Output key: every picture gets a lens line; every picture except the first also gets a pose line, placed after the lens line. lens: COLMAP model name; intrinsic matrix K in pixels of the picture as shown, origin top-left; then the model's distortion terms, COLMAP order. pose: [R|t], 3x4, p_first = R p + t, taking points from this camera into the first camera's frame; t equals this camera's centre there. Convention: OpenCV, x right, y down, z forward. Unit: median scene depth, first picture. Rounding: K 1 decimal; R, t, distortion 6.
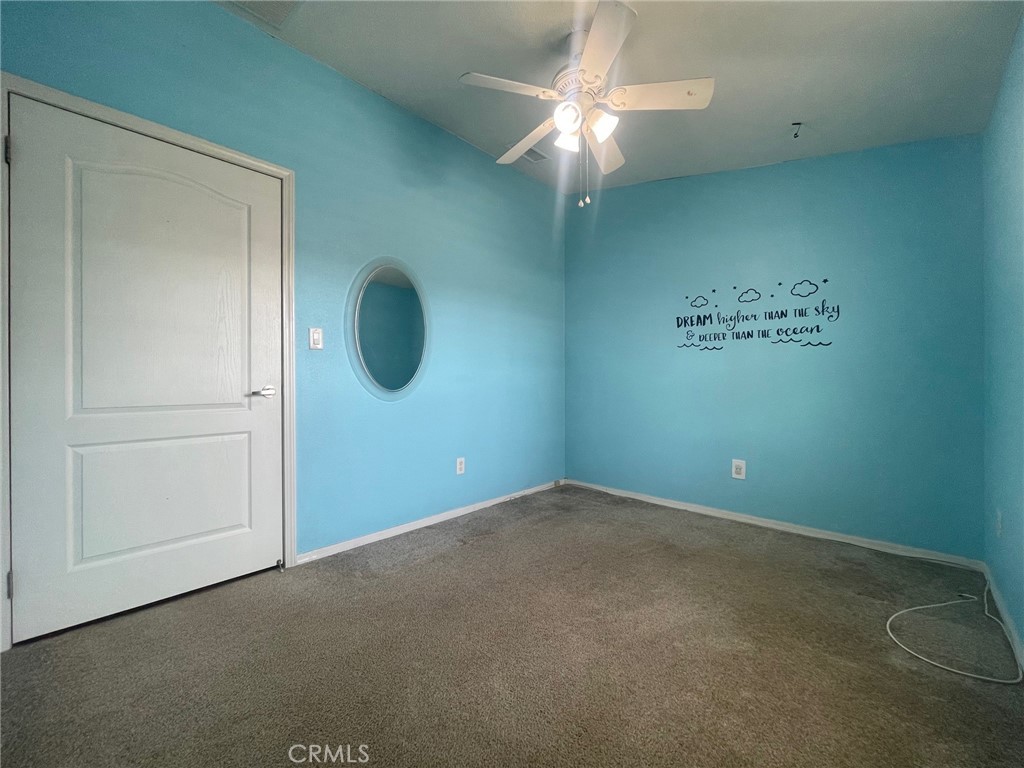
lens RADIAL K [[411.5, 0, 511.0], [0, 411.5, 380.2], [0, 0, 1]] dist [-0.002536, 0.000460]
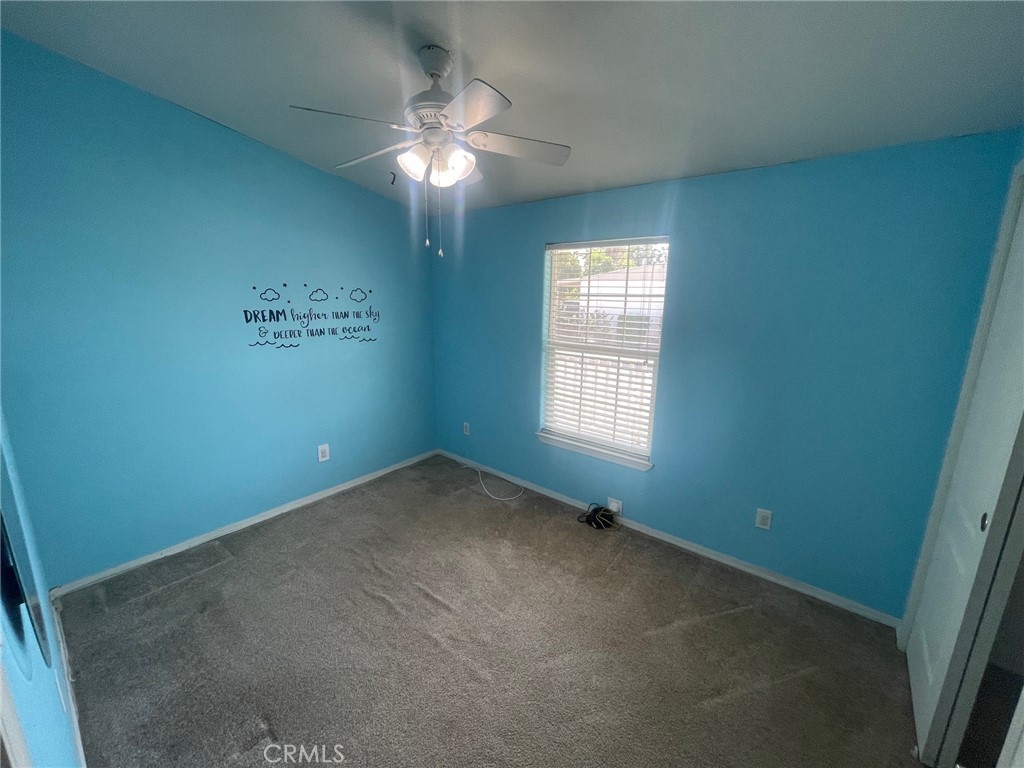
lens RADIAL K [[411.5, 0, 509.7], [0, 411.5, 382.1], [0, 0, 1]] dist [-0.002536, 0.000460]
pose [[-0.074152, -0.213213, 0.974188, -0.530016], [-0.011453, 0.976995, 0.212955, -0.214474], [-0.997181, 0.004633, -0.074888, 0.579279]]
